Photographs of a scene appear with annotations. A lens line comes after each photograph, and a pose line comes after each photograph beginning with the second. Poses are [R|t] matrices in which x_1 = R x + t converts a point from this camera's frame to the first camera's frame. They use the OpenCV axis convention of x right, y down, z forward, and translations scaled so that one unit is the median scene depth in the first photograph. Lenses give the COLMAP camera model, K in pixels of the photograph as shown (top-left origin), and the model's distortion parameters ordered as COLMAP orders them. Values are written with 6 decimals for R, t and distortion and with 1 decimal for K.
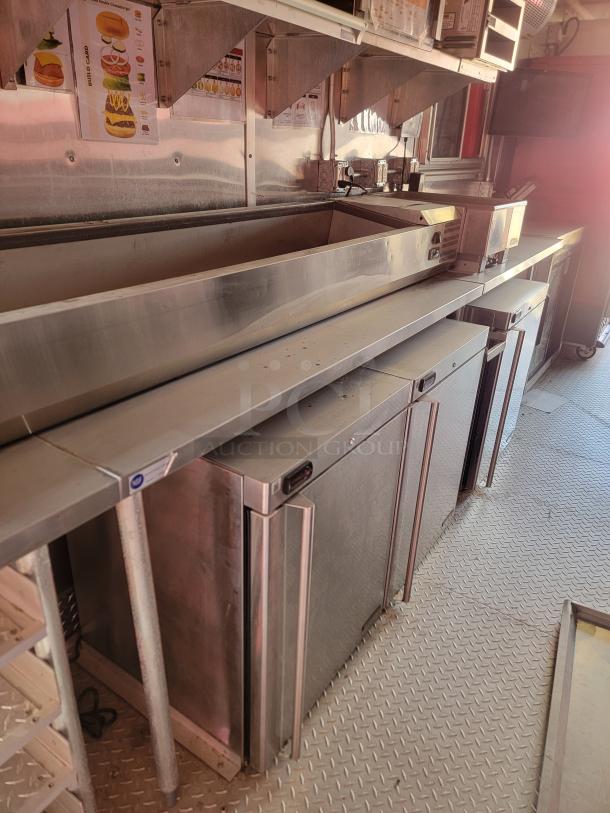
lens RADIAL K [[558.4, 0, 306.2], [0, 558.4, 419.7], [0, 0, 1]] dist [0.067525, -0.065837]
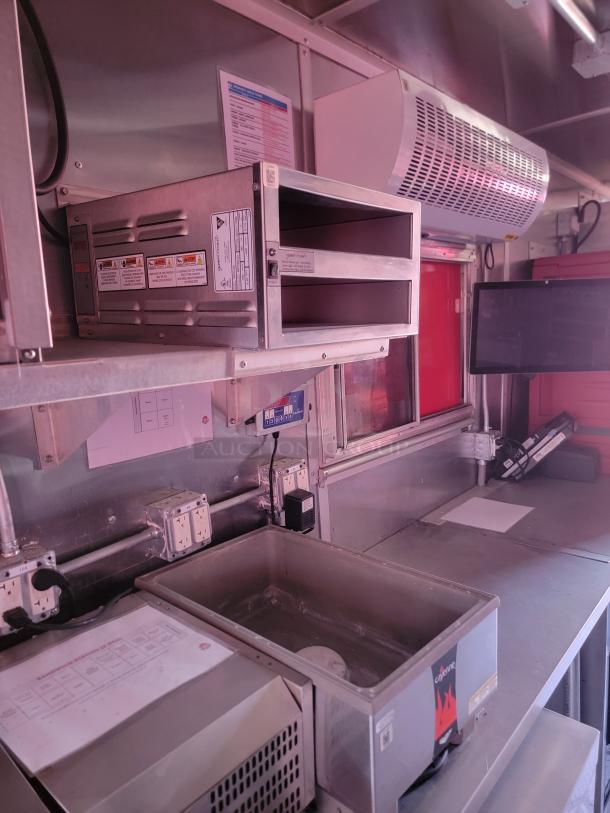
lens RADIAL K [[558.4, 0, 306.2], [0, 558.4, 419.7], [0, 0, 1]] dist [0.067525, -0.065837]
pose [[0.989902, -0.055410, -0.130472, 0.201250], [0.017338, 0.960852, -0.276521, -0.260080], [0.140686, 0.271466, 0.952110, 0.352287]]
